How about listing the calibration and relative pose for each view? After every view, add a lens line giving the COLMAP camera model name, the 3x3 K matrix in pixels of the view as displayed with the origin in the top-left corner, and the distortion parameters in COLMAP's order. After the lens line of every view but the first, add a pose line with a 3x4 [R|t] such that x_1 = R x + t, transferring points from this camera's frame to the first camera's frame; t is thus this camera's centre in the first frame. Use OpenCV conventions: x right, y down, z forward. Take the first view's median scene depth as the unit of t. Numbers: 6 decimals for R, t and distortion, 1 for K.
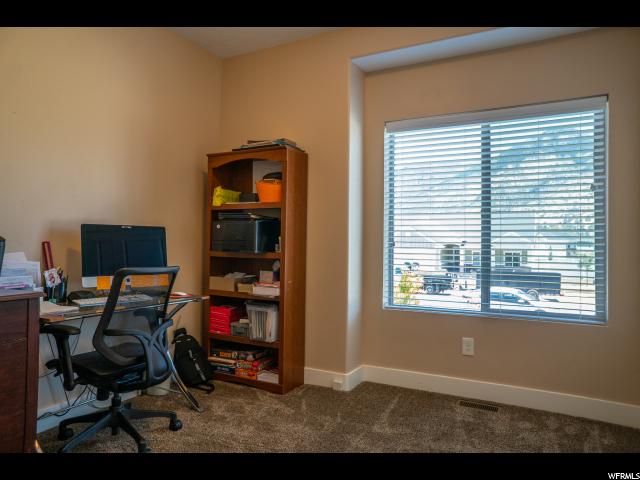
lens RADIAL K [[432.5, 0, 318.0], [0, 432.5, 237.9], [0, 0, 1]] dist [-0.069925, 0.091322]
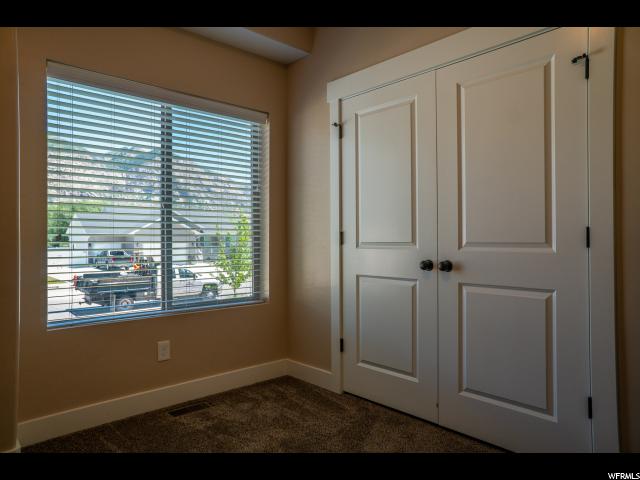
lens RADIAL K [[432.5, 0, 318.0], [0, 432.5, 237.9], [0, 0, 1]] dist [-0.069925, 0.091322]
pose [[0.317259, -0.007215, 0.948311, -0.447197], [-0.016508, 0.999778, 0.013130, 0.000204], [-0.948195, -0.019820, 0.317069, 0.467736]]
